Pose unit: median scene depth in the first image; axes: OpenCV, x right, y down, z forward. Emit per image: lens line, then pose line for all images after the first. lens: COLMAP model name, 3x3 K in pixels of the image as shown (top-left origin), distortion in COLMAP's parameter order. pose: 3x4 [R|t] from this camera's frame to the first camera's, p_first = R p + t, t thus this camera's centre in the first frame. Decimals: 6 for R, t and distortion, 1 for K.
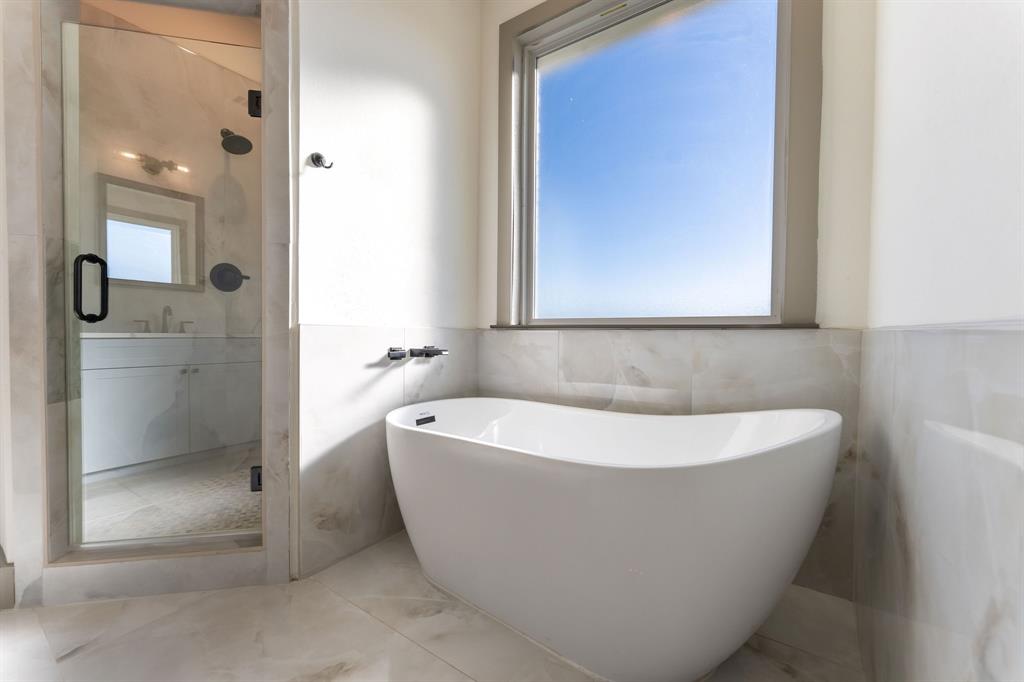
lens RADIAL K [[408.2, 0, 522.7], [0, 408.2, 344.4], [0, 0, 1]] dist [-0.000108, -0.000442]
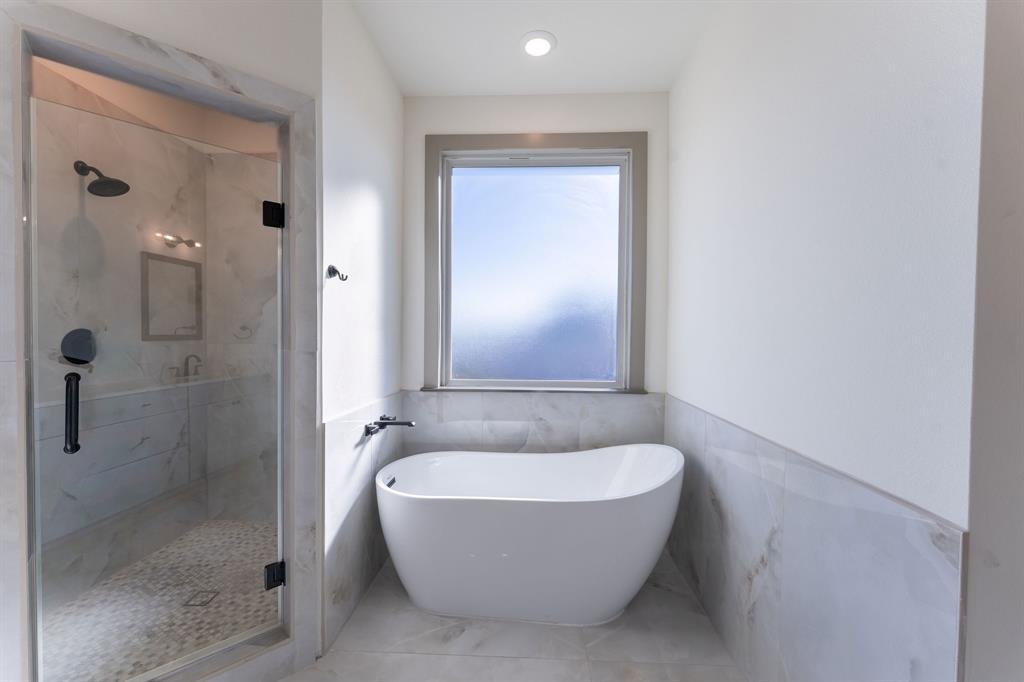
lens RADIAL K [[408.2, 0, 514.2], [0, 408.2, 343.0], [0, 0, 1]] dist [-0.000108, -0.000442]
pose [[0.846764, -0.011174, 0.531851, -0.692388], [0.010619, 0.999935, 0.004101, -0.263665], [-0.531862, 0.002175, 0.846828, -0.202273]]
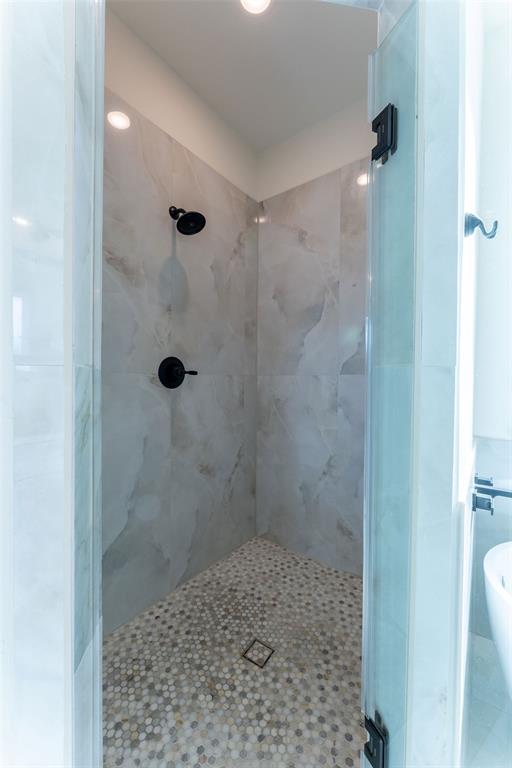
lens RADIAL K [[306.1, 0, 261.2], [0, 306.1, 382.9], [0, 0, 1]] dist [-0.000108, -0.000442]
pose [[0.999637, 0.000408, -0.026952, -0.819489], [-0.000770, 0.999910, -0.013415, -0.212595], [0.026944, 0.013431, 0.999547, 0.538274]]
